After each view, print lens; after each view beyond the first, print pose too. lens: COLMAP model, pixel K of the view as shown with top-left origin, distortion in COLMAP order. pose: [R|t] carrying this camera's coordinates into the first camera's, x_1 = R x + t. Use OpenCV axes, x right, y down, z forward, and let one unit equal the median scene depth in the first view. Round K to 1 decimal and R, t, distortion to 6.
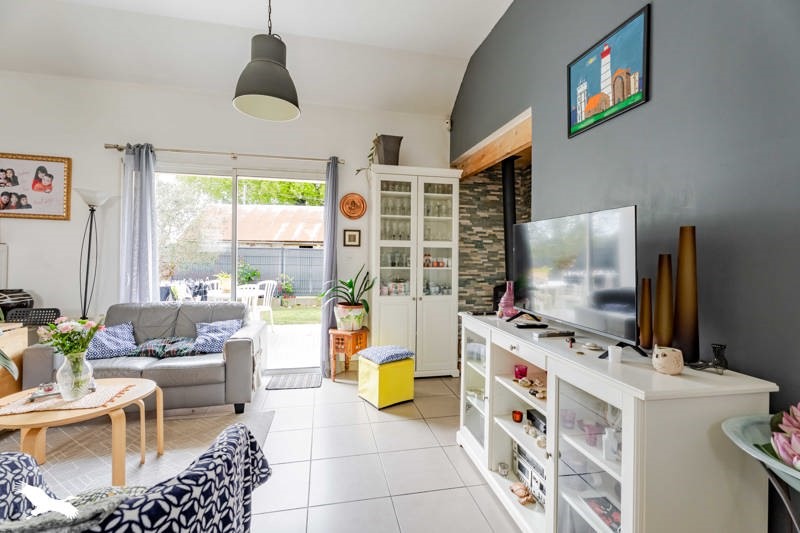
lens RADIAL K [[361.0, 0, 399.7], [0, 361.0, 264.3], [0, 0, 1]] dist [-0.003597, 0.000278]
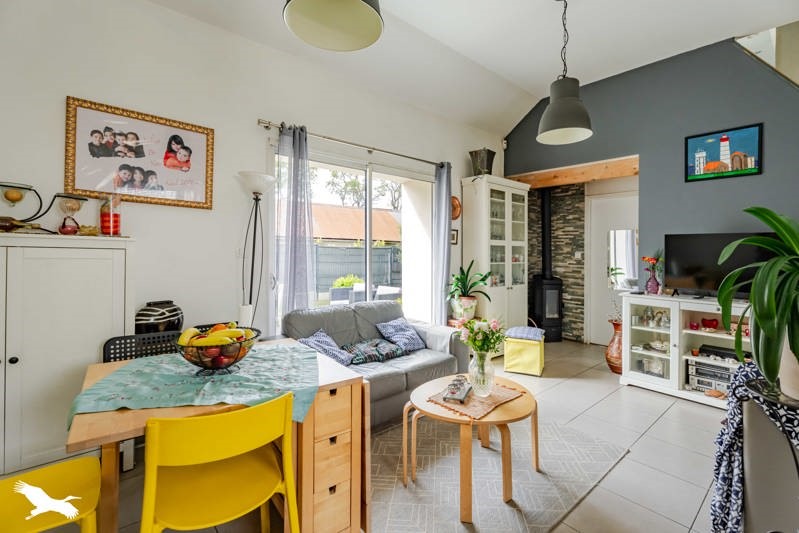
lens RADIAL K [[360.6, 0, 398.7], [0, 360.6, 260.3], [0, 0, 1]] dist [-0.003597, 0.000278]
pose [[0.878417, -0.013214, 0.477713, -0.959934], [0.008307, 0.999889, 0.012381, -0.018565], [-0.477823, -0.006908, 0.878429, 0.124077]]
